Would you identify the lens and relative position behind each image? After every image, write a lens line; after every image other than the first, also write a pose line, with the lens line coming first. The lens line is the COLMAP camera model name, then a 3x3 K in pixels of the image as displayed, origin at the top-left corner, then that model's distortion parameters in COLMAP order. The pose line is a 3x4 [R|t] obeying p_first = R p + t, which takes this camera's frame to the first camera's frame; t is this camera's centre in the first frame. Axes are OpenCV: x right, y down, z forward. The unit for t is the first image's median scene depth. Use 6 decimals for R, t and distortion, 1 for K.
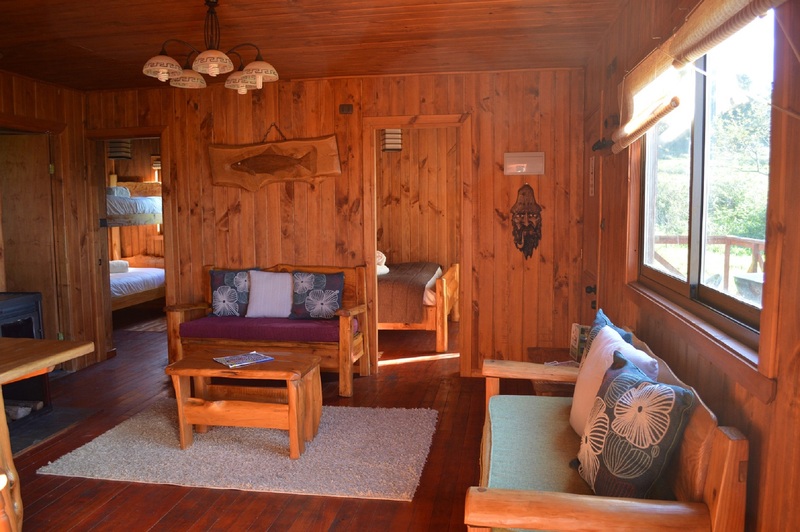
lens RADIAL K [[638.2, 0, 399.9], [0, 638.2, 266.0], [0, 0, 1]] dist [-0.062923, 0.009288]
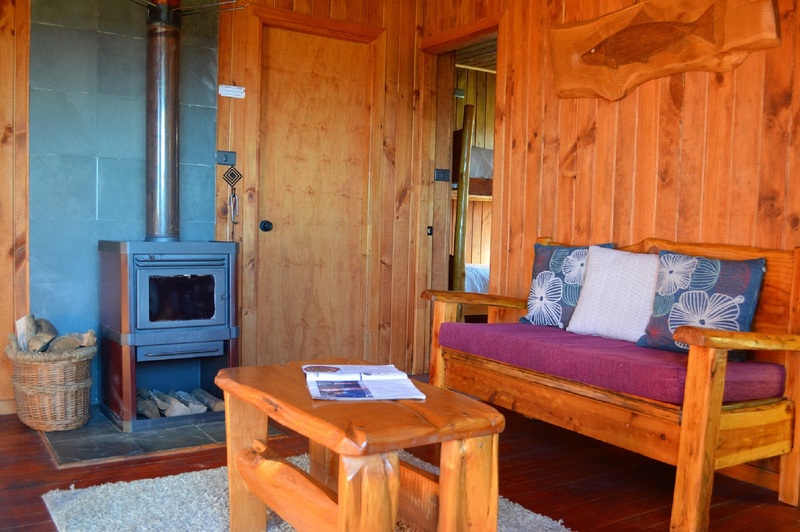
lens RADIAL K [[750.1, 0, 399.1], [0, 750.1, 268.1], [0, 0, 1]] dist [-0.063417, 0.000000]
pose [[0.676750, 0.068637, -0.733006, 0.114588], [-0.099747, 0.995012, 0.001079, 0.040486], [0.729424, 0.072386, 0.680221, 0.455919]]
